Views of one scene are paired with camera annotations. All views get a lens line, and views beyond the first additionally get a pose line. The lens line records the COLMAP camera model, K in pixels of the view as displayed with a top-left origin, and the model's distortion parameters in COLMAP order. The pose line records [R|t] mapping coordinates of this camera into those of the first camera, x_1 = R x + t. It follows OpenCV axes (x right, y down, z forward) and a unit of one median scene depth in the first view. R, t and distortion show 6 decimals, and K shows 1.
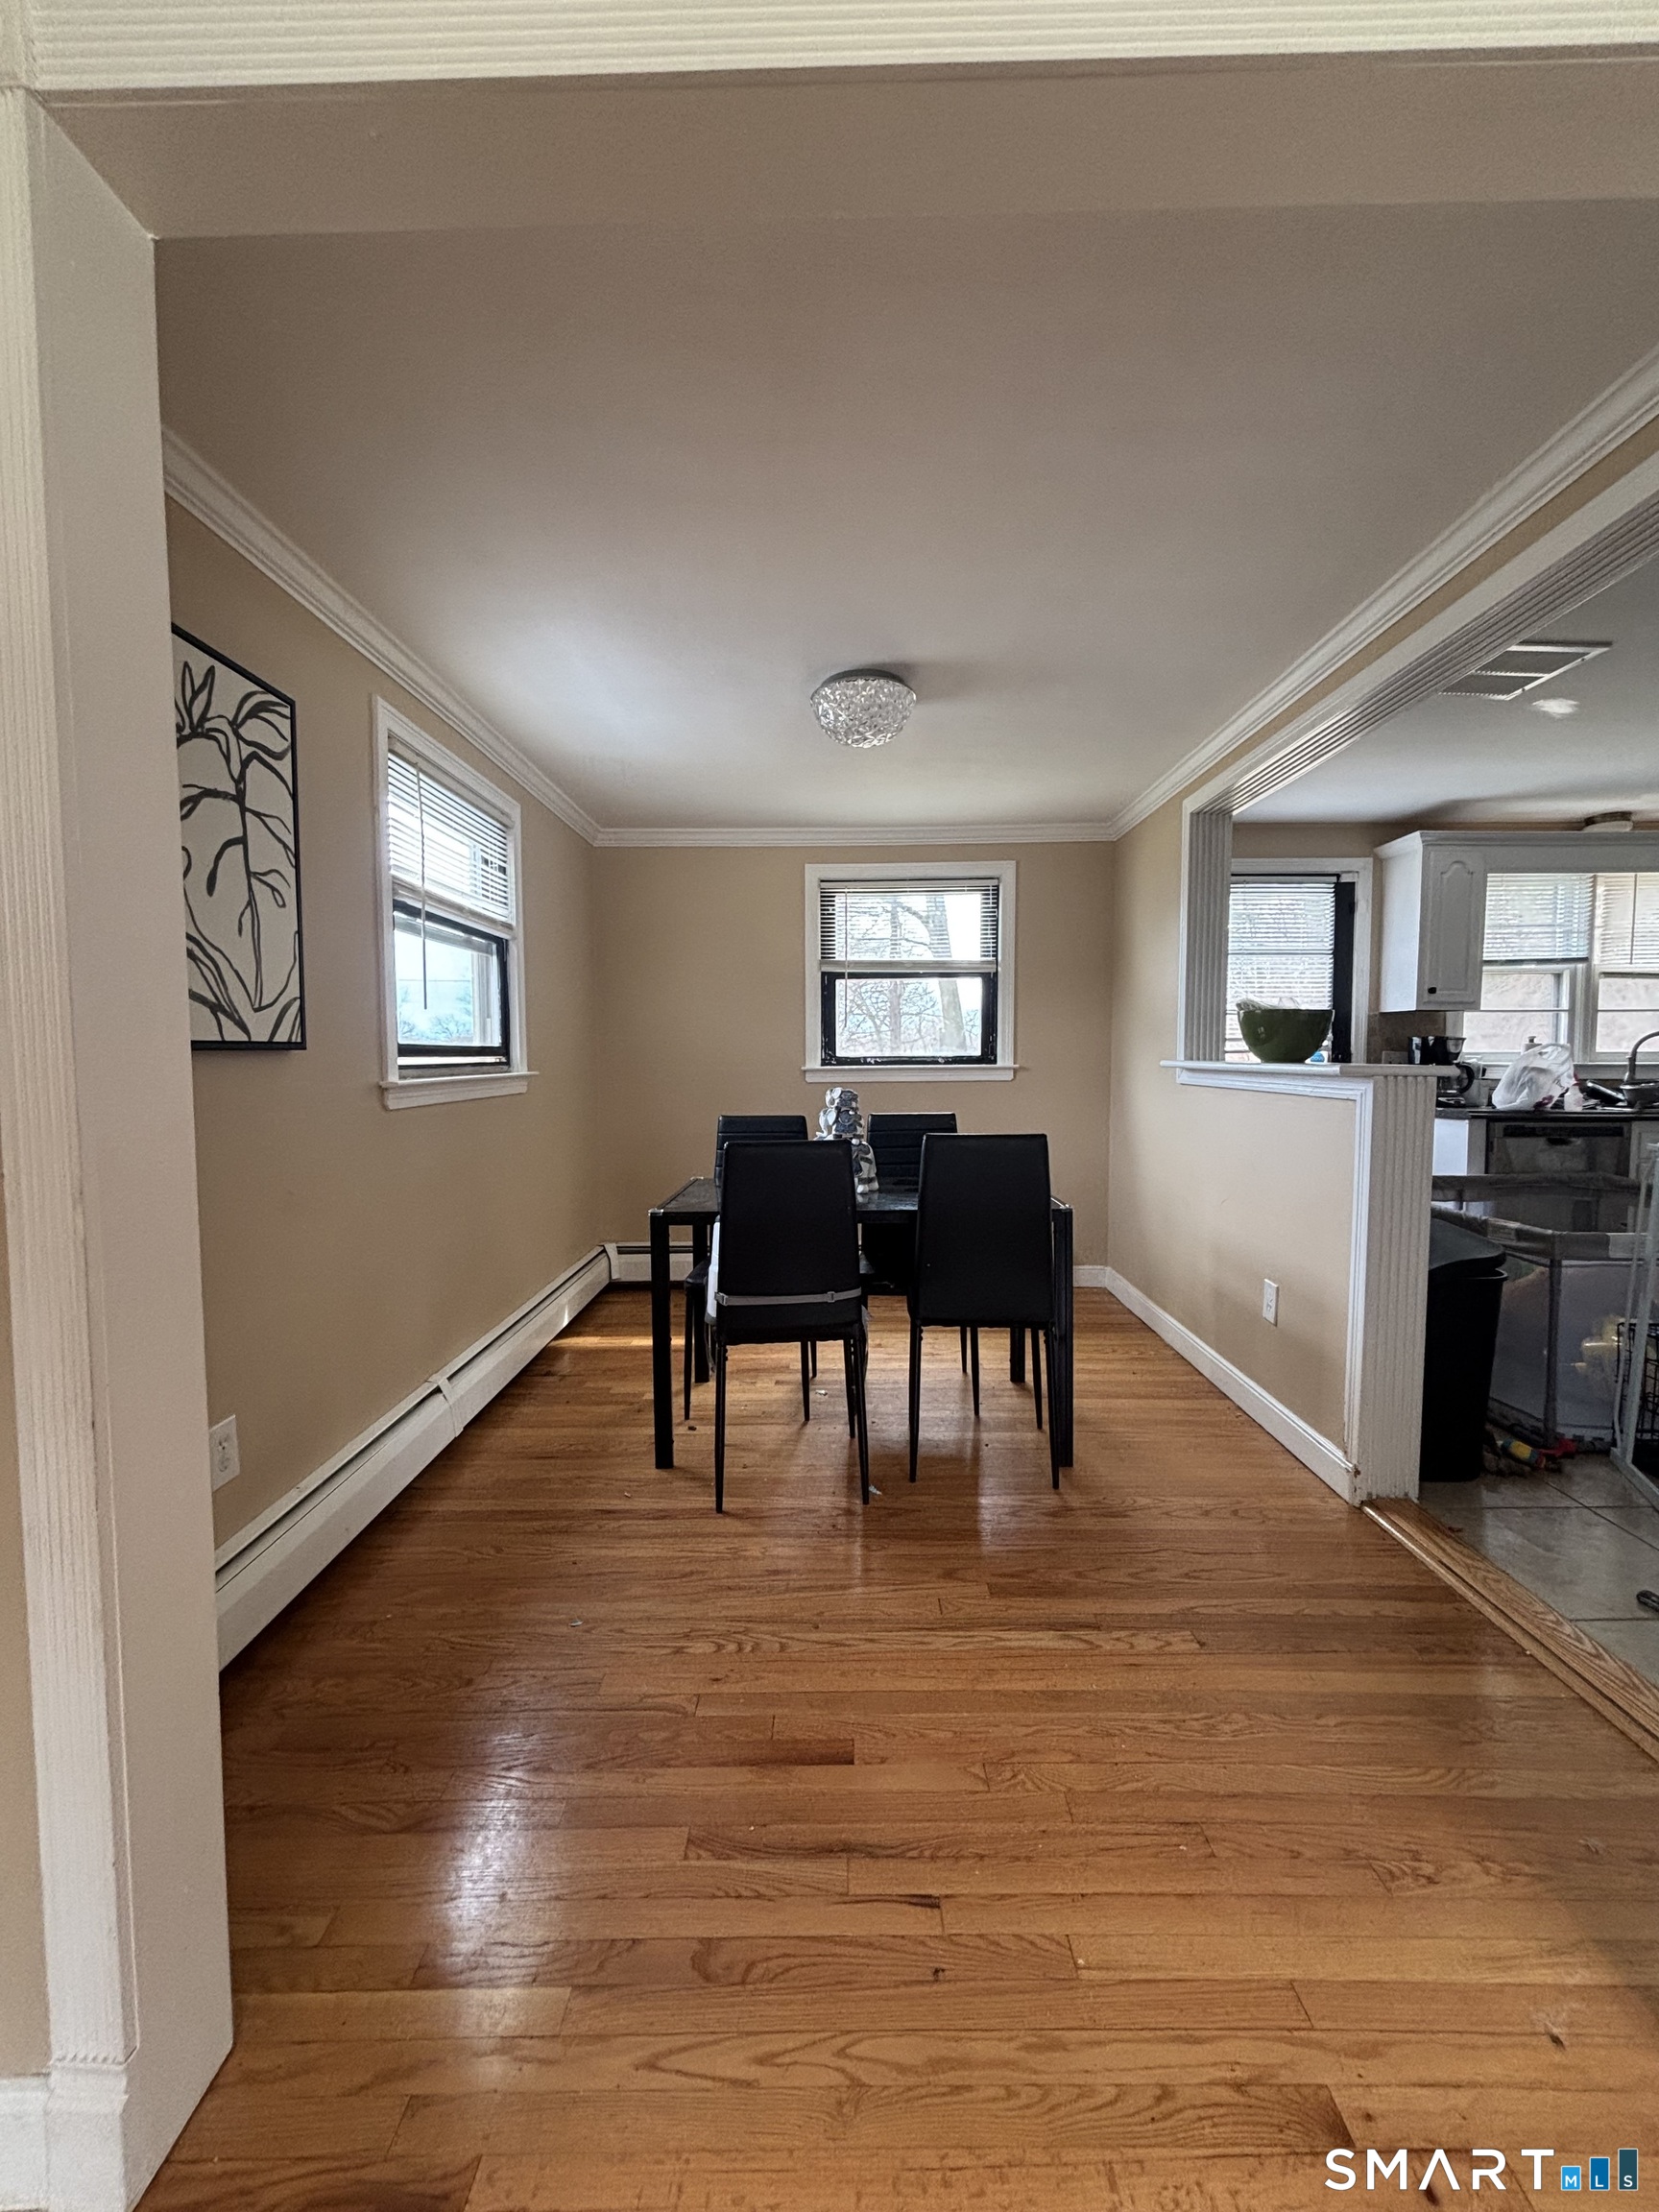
lens RADIAL K [[889.1, 0, 830.1], [0, 889.1, 1094.1], [0, 0, 1]] dist [0.005117, -0.001024]
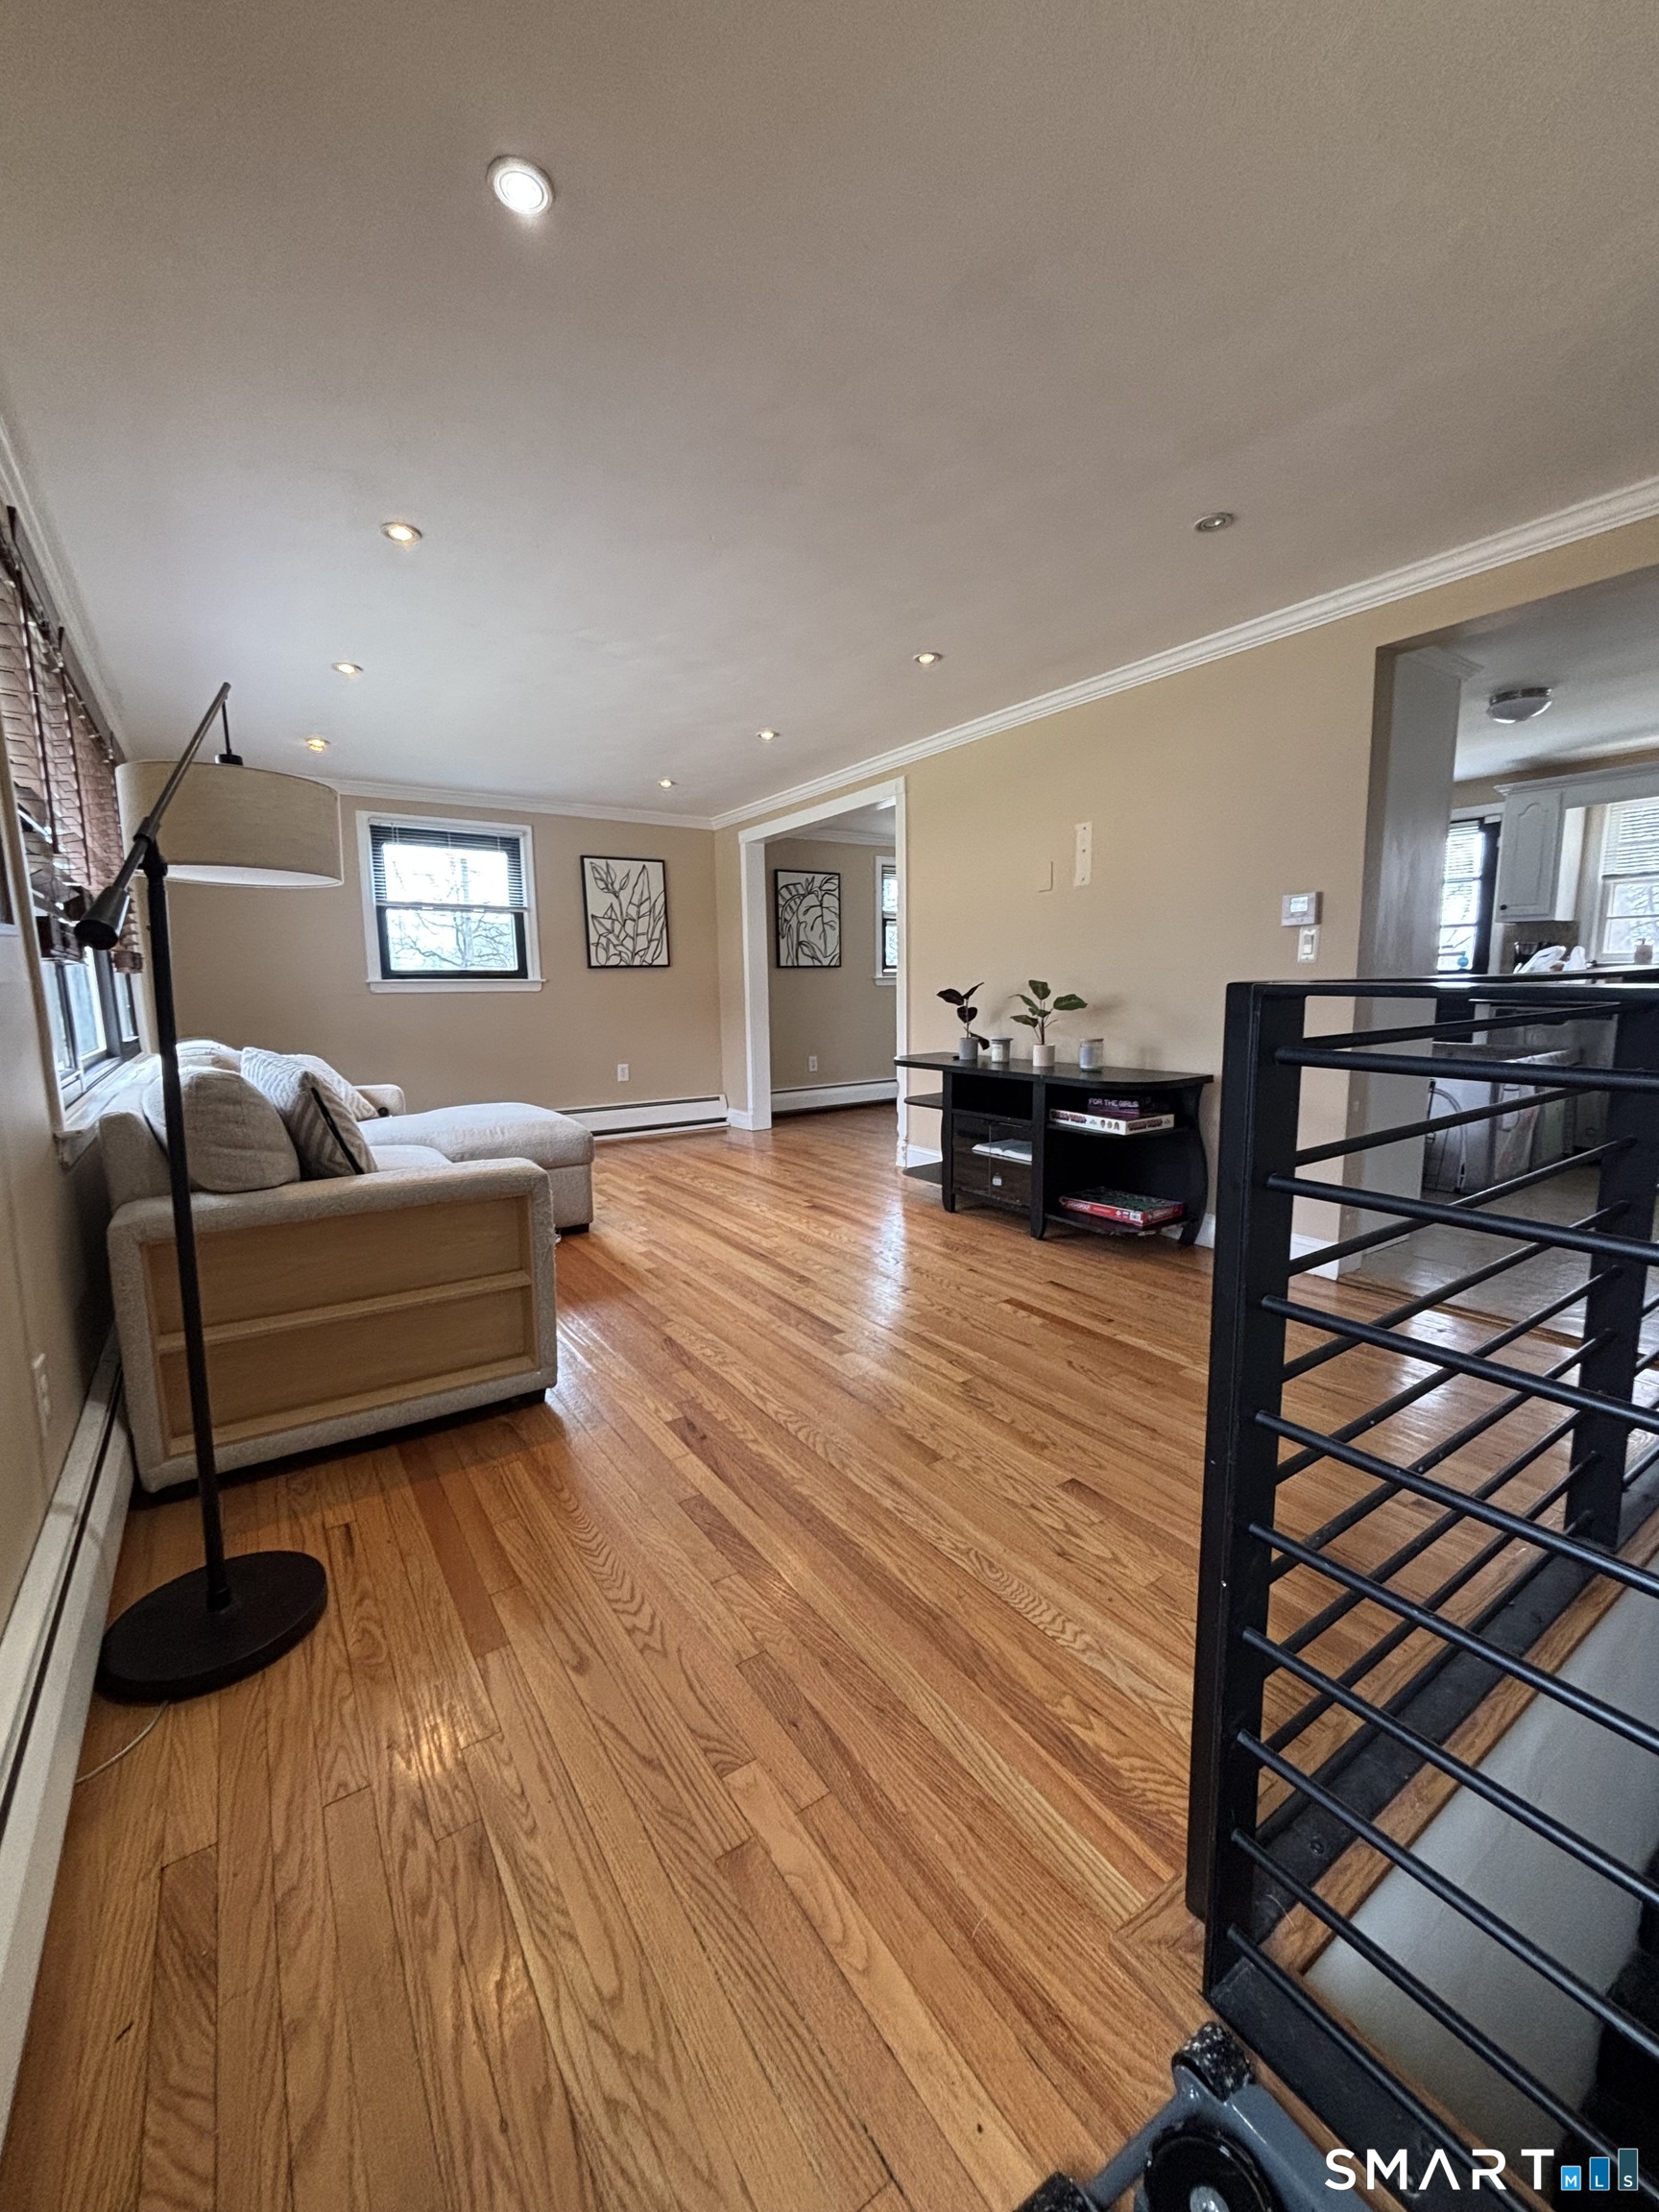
lens RADIAL K [[889.1, 0, 821.7], [0, 889.1, 1115.2], [0, 0, 1]] dist [0.005117, -0.001024]
pose [[0.567486, 0.115739, -0.815208, 2.667973], [-0.028184, 0.992222, 0.121251, 0.124900], [0.822901, -0.045832, 0.566334, -1.301734]]
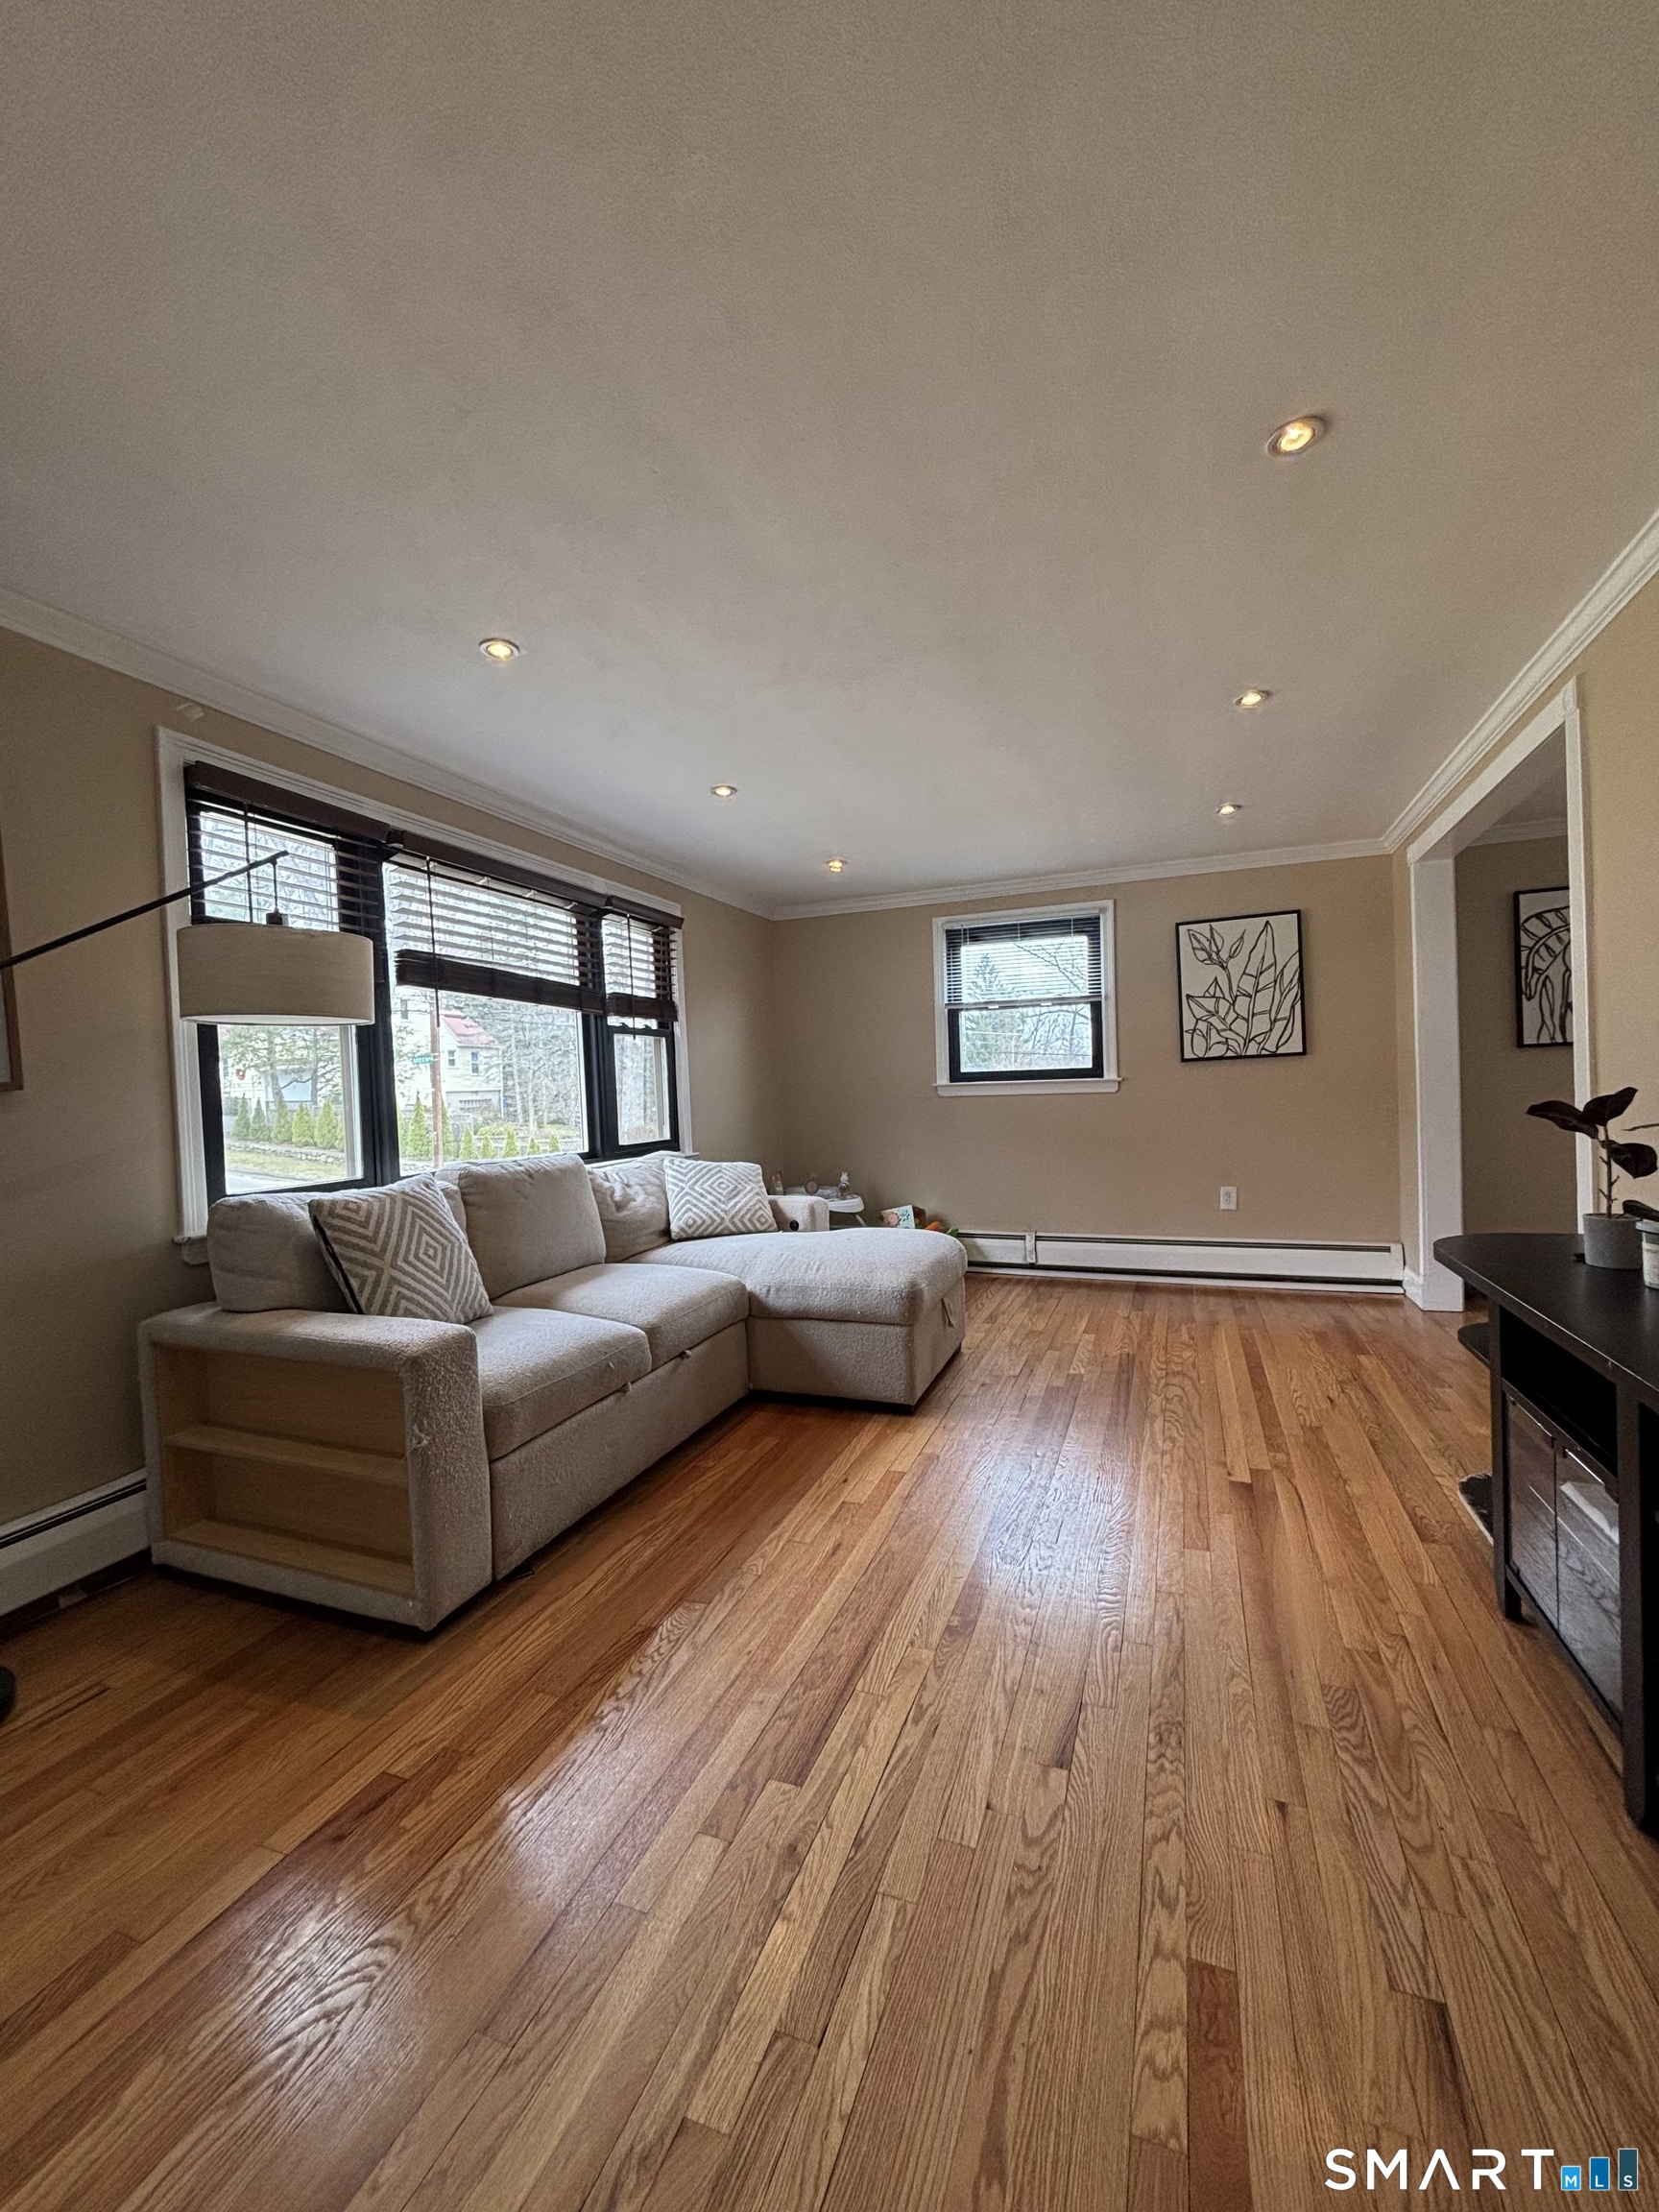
lens RADIAL K [[889.1, 0, 828.4], [0, 889.1, 1099.3], [0, 0, 1]] dist [0.005117, -0.001024]
pose [[-0.352601, 0.024432, -0.935455, 2.199595], [-0.009686, 0.999510, 0.029755, 0.046257], [0.935724, 0.019552, -0.352191, -0.124881]]
